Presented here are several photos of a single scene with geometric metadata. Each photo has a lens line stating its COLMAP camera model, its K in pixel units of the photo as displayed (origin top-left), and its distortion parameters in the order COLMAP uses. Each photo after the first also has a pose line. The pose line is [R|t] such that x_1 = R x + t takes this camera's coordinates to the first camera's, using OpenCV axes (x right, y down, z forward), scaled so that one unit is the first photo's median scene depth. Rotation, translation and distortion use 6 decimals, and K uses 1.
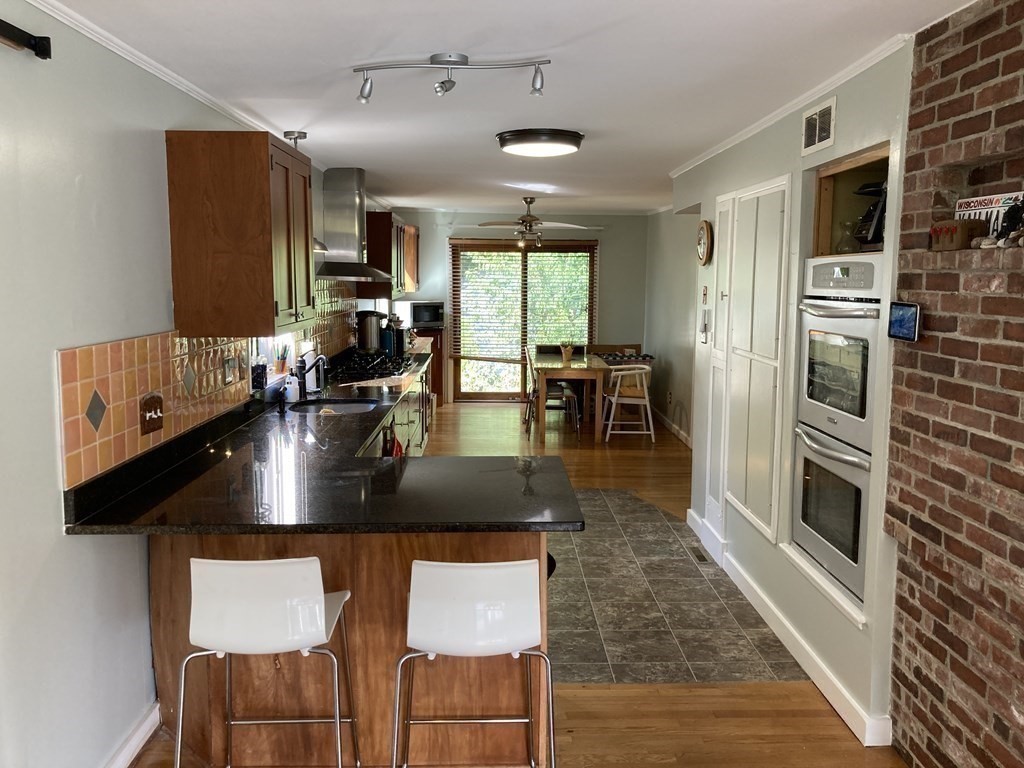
lens RADIAL K [[849.6, 0, 518.1], [0, 849.6, 378.0], [0, 0, 1]] dist [0.008090, -0.005011]
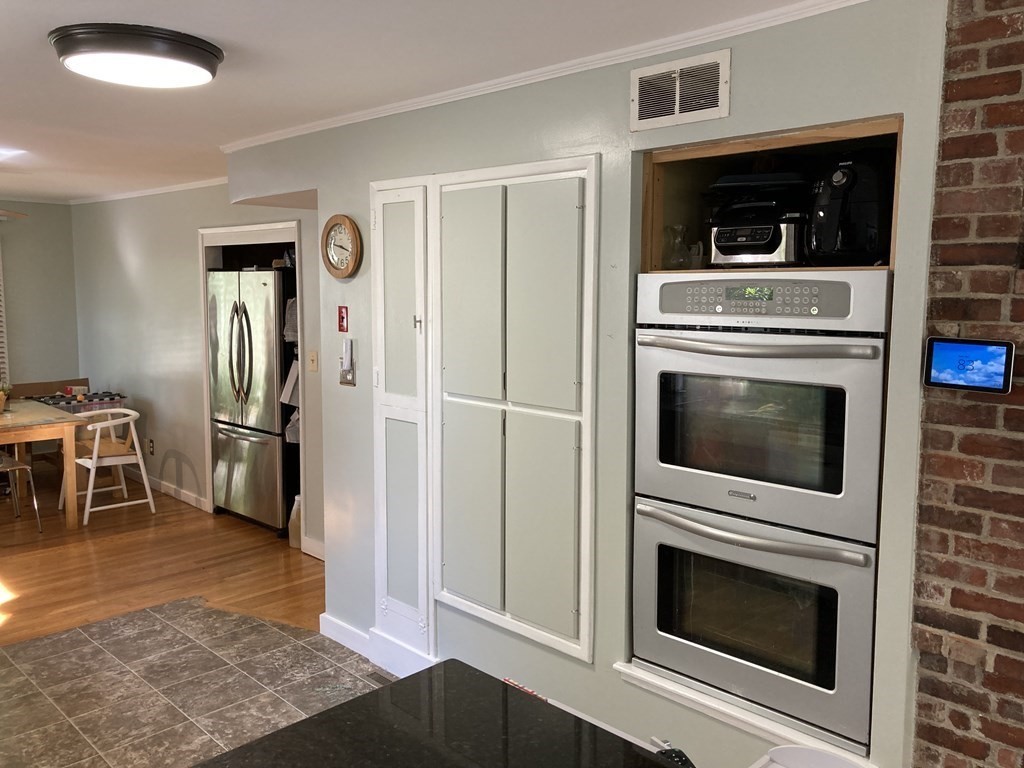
lens RADIAL K [[836.2, 0, 524.6], [0, 836.2, 376.8], [0, 0, 1]] dist [0.005310, 0.000252]
pose [[0.718218, -0.076427, 0.691608, -0.173407], [0.081211, 0.996364, 0.025768, -0.058222], [-0.691063, 0.037659, 0.721813, 0.411345]]
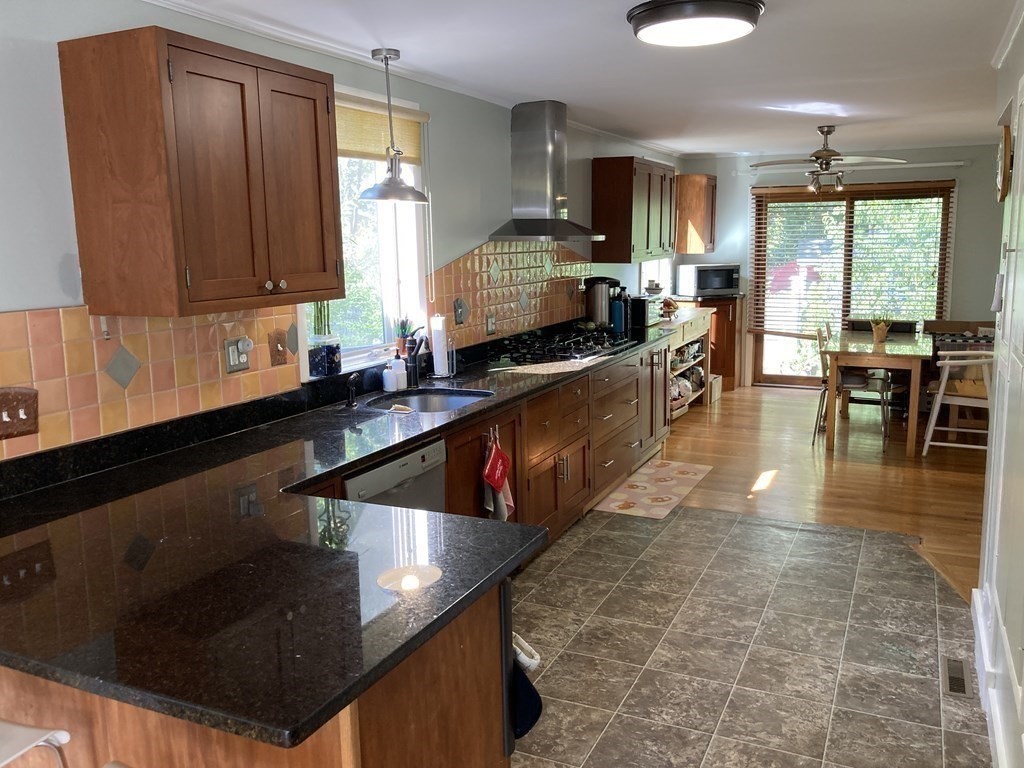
lens RADIAL K [[849.6, 0, 518.1], [0, 849.6, 378.0], [0, 0, 1]] dist [0.008090, -0.005011]
pose [[0.891676, 0.052184, -0.449657, 0.198198], [-0.033181, 0.998196, 0.050044, -0.027873], [0.451457, -0.029703, 0.891798, 0.319305]]
